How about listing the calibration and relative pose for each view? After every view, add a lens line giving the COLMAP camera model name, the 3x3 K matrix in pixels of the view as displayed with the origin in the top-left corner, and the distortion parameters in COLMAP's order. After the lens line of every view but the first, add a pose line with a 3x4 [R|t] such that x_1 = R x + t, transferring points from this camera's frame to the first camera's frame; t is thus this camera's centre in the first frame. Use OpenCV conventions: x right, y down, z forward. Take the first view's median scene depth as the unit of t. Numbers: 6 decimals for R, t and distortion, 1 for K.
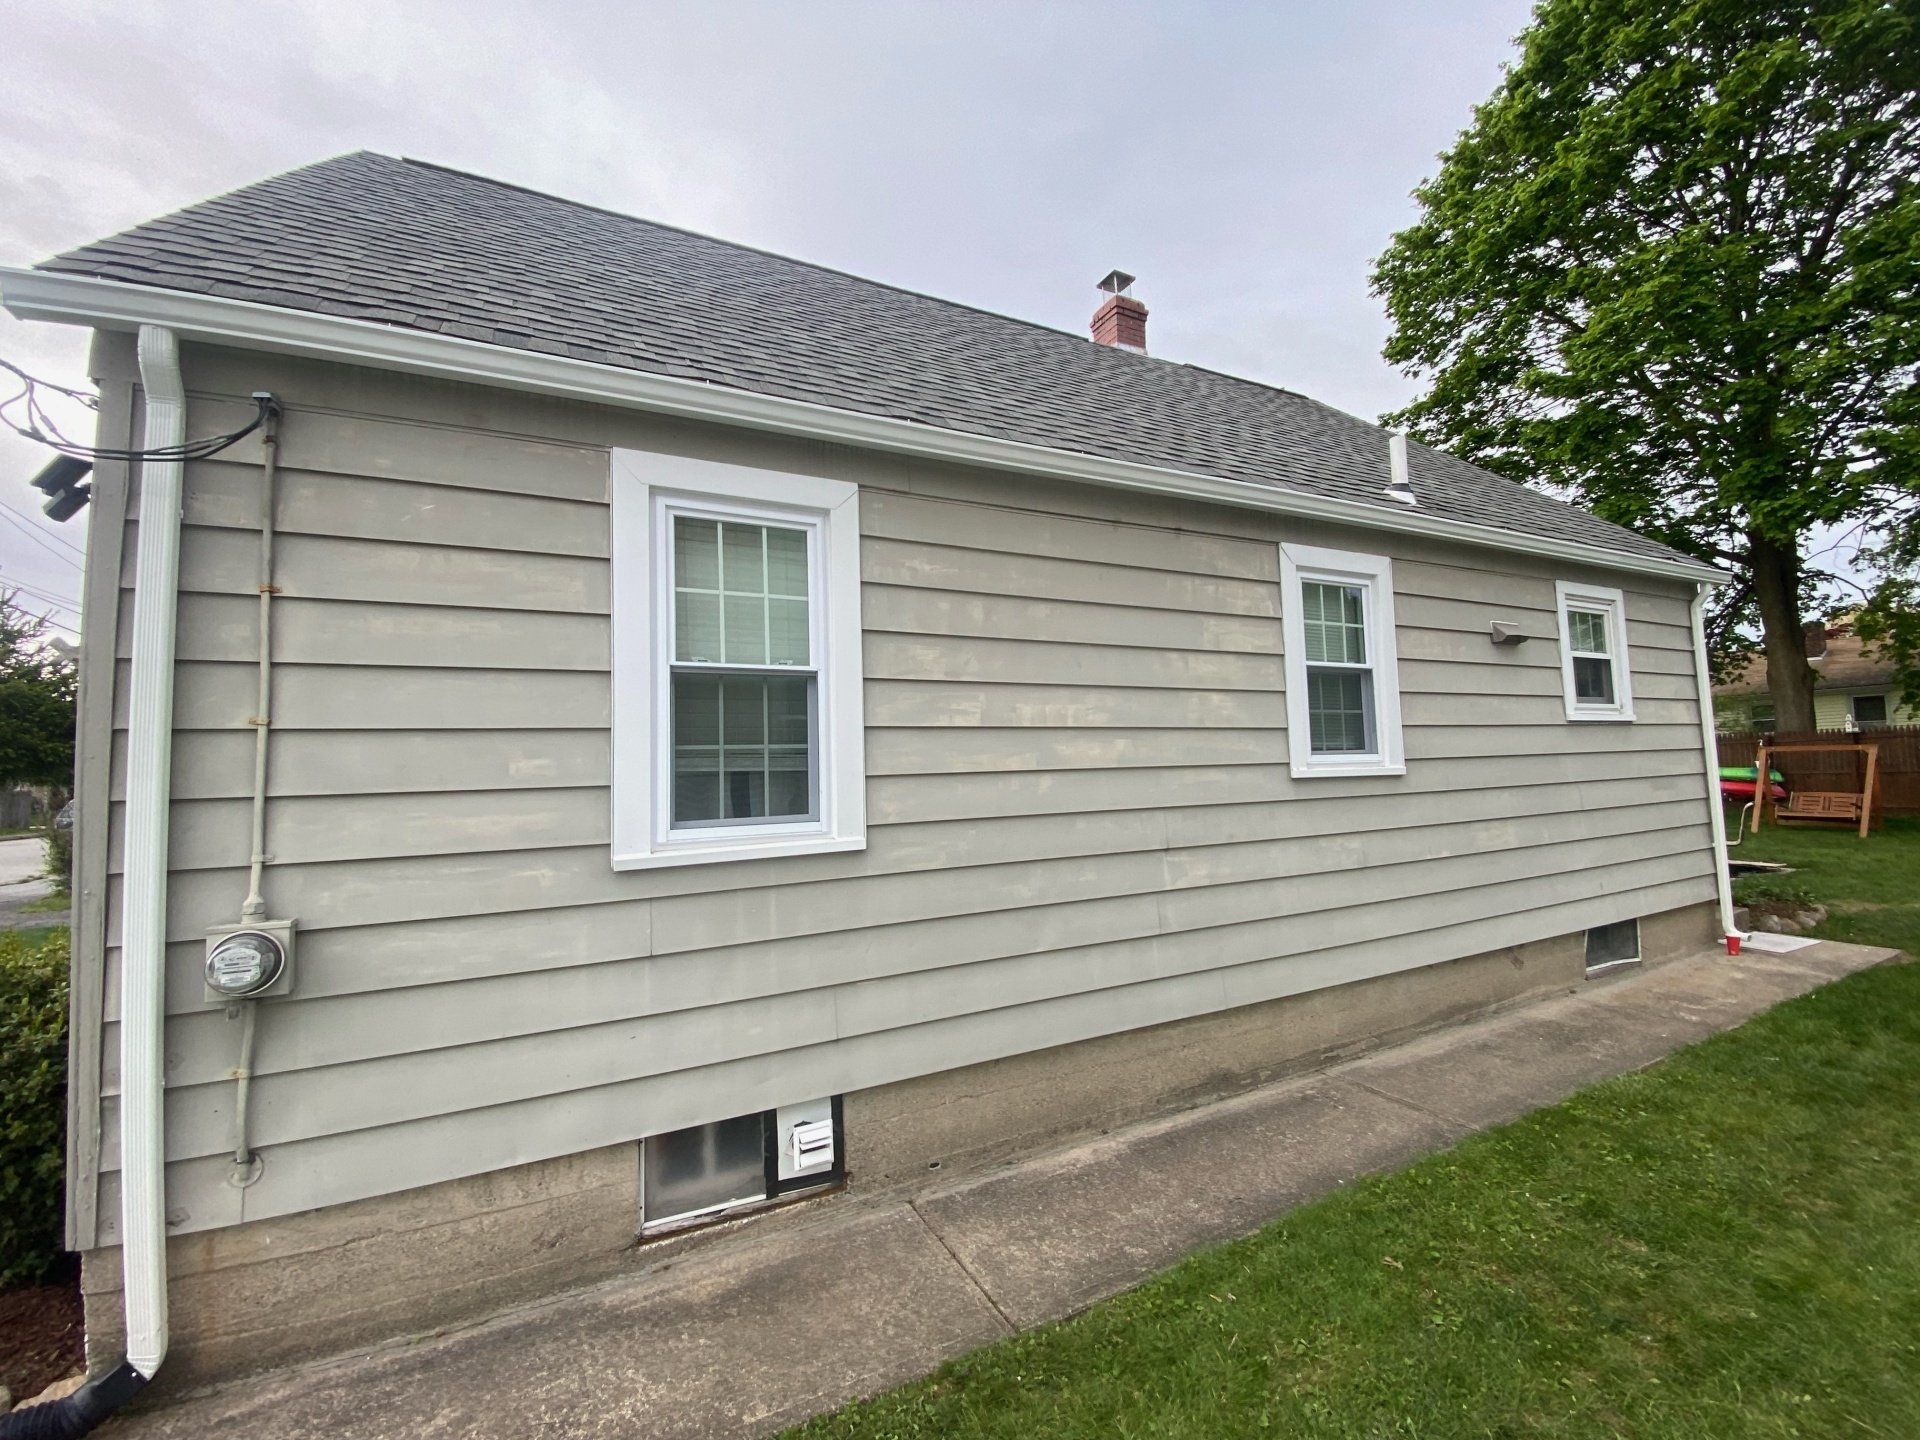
lens RADIAL K [[781.6, 0, 953.4], [0, 781.6, 719.3], [0, 0, 1]] dist [0.013584, -0.018133]
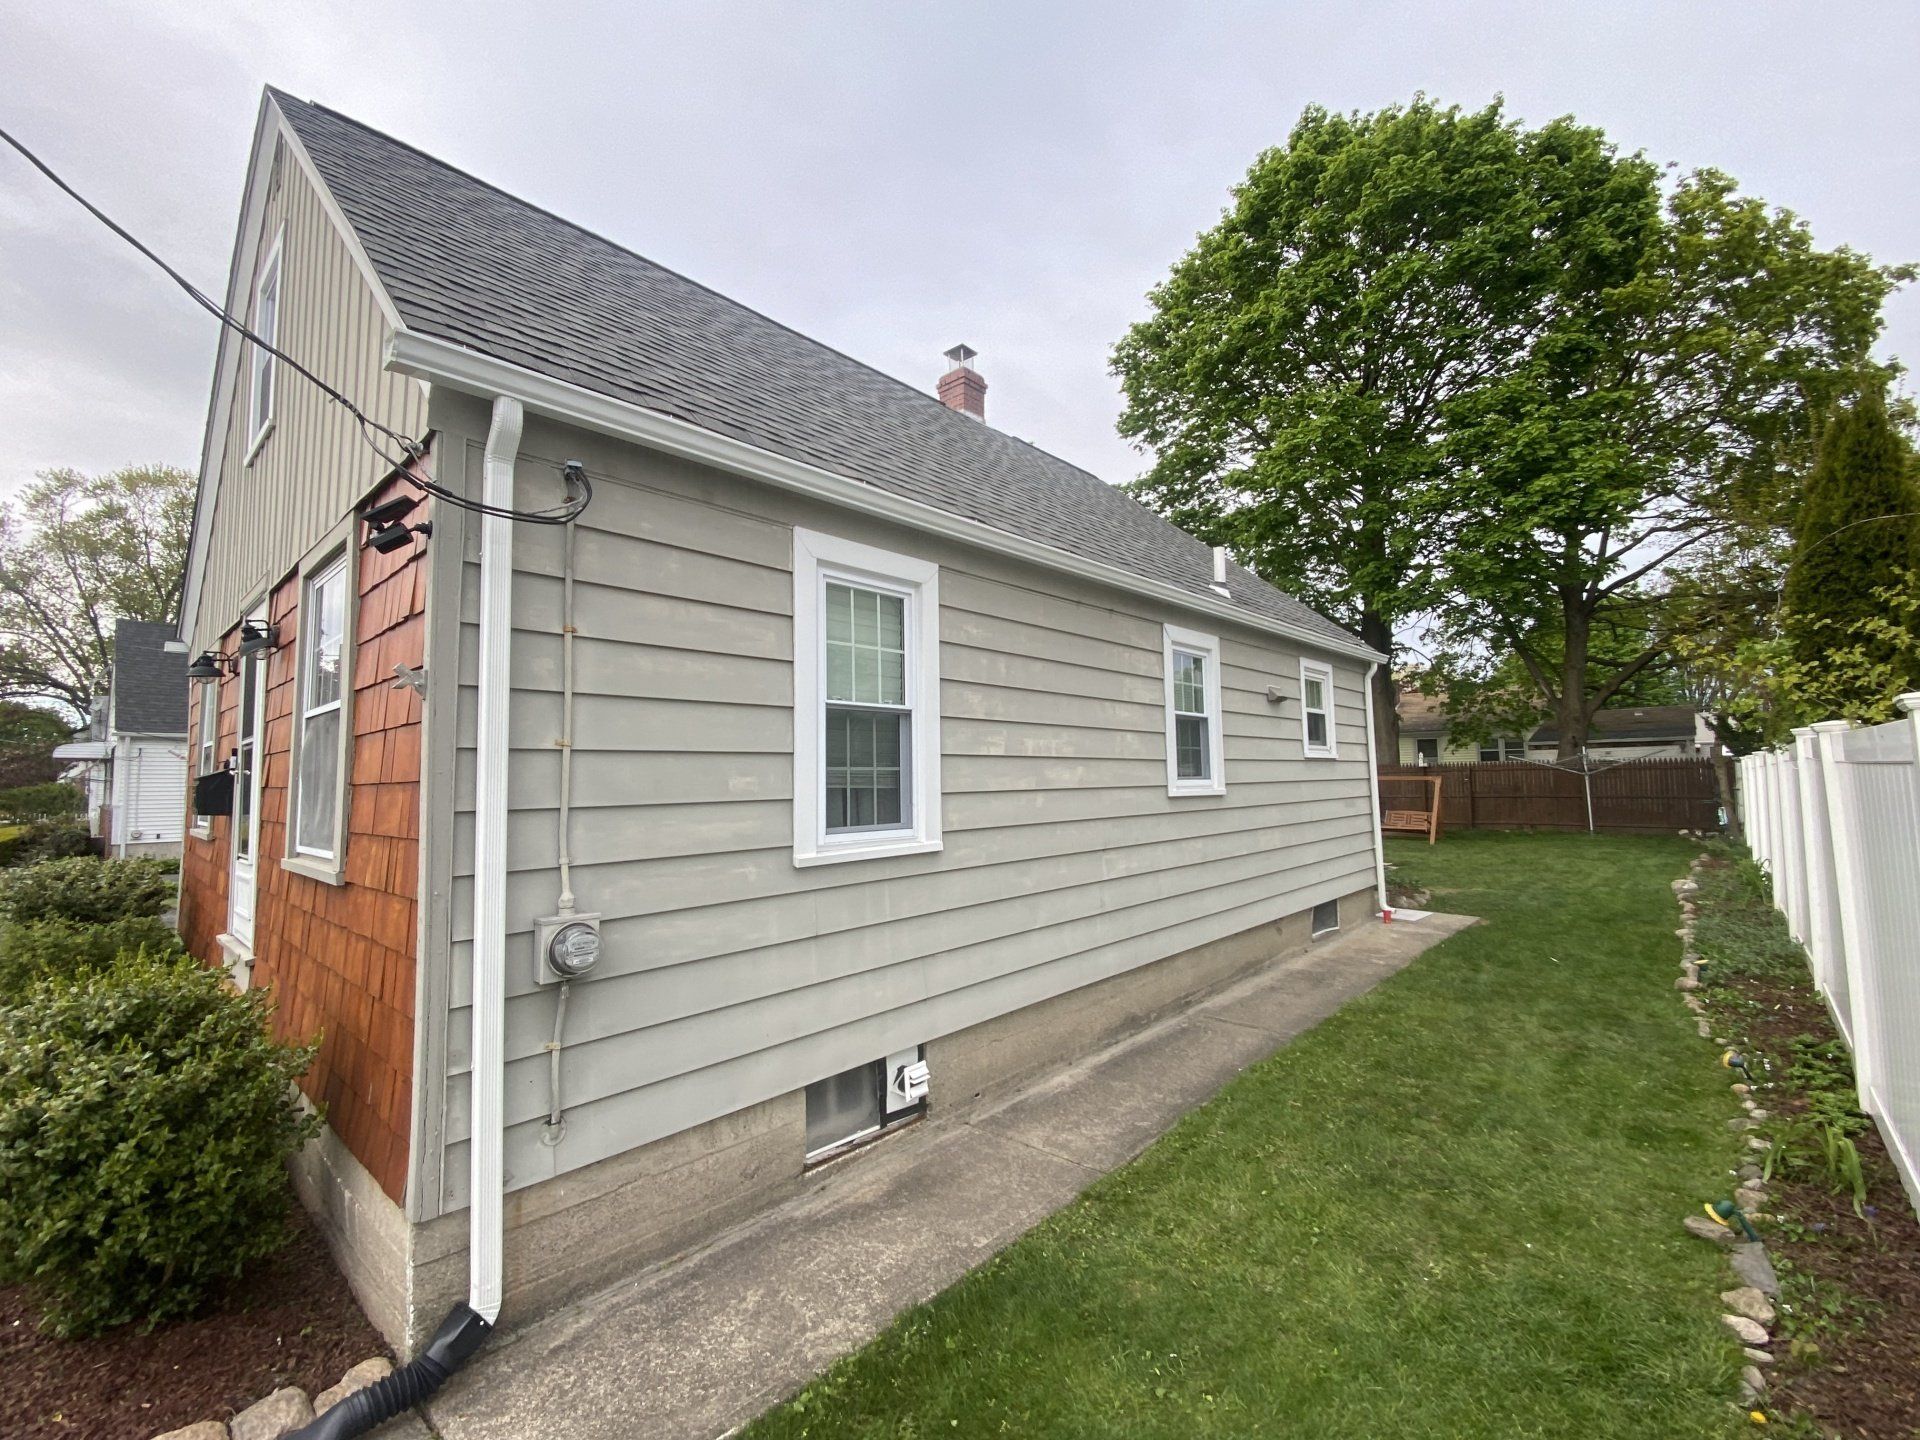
lens RADIAL K [[818.0, 0, 961.4], [0, 818.0, 715.7], [0, 0, 1]] dist [0.041075, -0.040883]
pose [[0.930688, 0.043097, 0.363267, -0.546520], [-0.035440, 0.998987, -0.027721, -0.017192], [-0.364094, 0.012925, 0.931273, -0.253867]]
